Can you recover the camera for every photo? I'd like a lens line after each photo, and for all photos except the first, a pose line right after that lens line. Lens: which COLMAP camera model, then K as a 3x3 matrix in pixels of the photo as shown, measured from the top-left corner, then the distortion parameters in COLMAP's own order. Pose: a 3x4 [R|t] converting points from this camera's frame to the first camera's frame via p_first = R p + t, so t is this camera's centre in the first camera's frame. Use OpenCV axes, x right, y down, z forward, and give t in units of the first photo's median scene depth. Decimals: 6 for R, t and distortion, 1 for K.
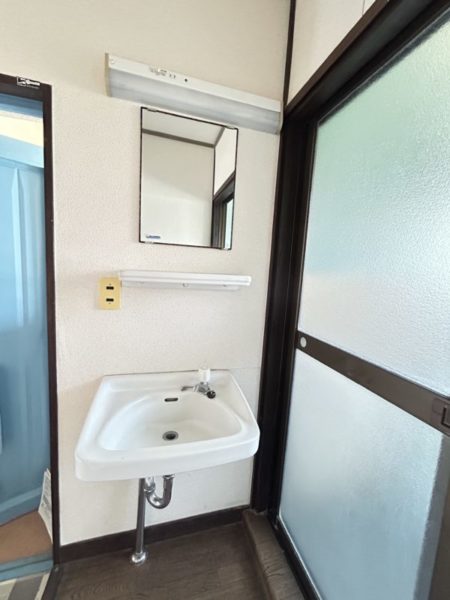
lens RADIAL K [[243.3, 0, 225.0], [0, 243.3, 300.0], [0, 0, 1]] dist [-0.000918, -0.000024]
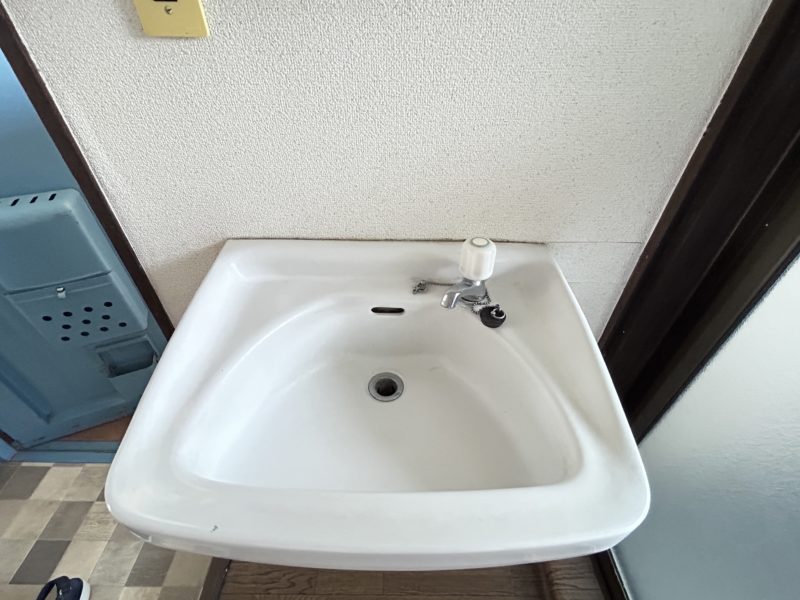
lens RADIAL K [[368.6, 0, 400.0], [0, 368.6, 300.0], [0, 0, 1]] dist [0.000344, 0.000009]
pose [[0.961636, 0.132655, -0.240121, -0.059320], [0.018494, 0.841967, 0.539211, 0.070058], [0.273703, -0.522966, 0.807213, 0.525748]]
